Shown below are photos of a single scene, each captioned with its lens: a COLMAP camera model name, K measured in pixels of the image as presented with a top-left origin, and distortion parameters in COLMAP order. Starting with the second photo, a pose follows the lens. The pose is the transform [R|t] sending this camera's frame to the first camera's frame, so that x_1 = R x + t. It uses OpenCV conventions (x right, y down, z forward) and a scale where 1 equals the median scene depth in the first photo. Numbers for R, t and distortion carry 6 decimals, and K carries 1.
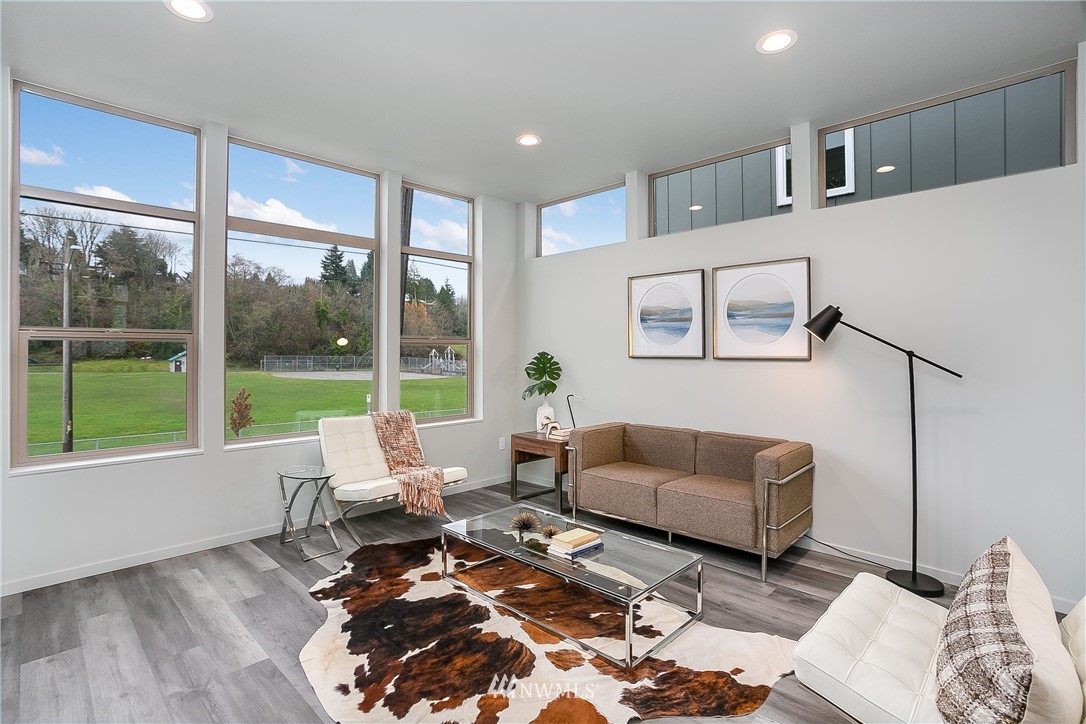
lens RADIAL K [[521.6, 0, 531.7], [0, 521.6, 349.9], [0, 0, 1]] dist [-0.046927, 0.023941]
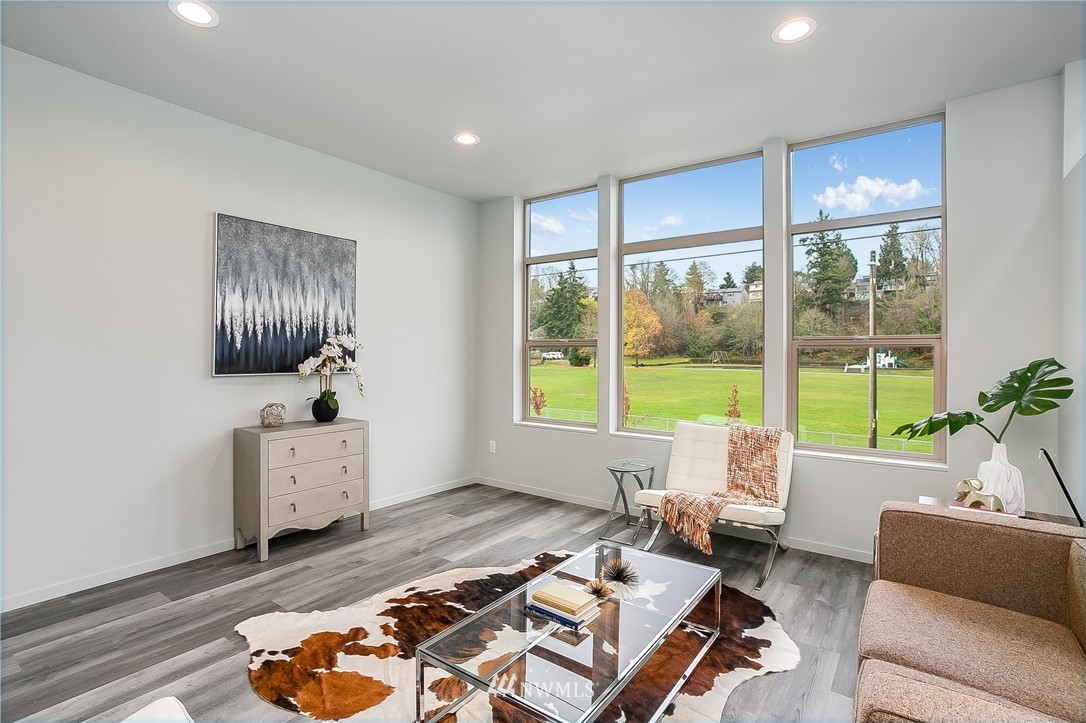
lens RADIAL K [[521.6, 0, 531.7], [0, 521.6, 349.4], [0, 0, 1]] dist [-0.046927, 0.023941]
pose [[0.141412, -0.010618, -0.989894, 0.678267], [-0.001771, 0.999938, -0.010979, 0.004342], [0.989949, 0.003306, 0.141385, 0.685462]]
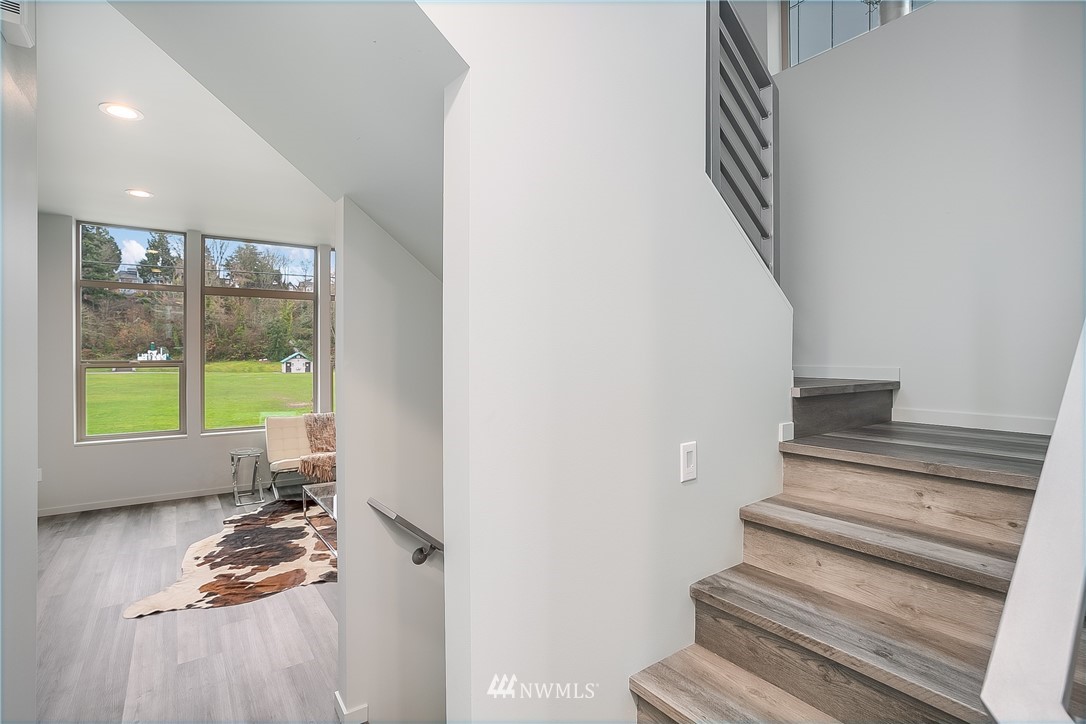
lens RADIAL K [[522.0, 0, 538.4], [0, 522.0, 354.8], [0, 0, 1]] dist [-0.053275, 0.023392]
pose [[0.986654, -0.000310, -0.162829, 0.739919], [0.001541, 0.999971, 0.007438, -0.070682], [0.162822, -0.007590, 0.986626, -0.413780]]
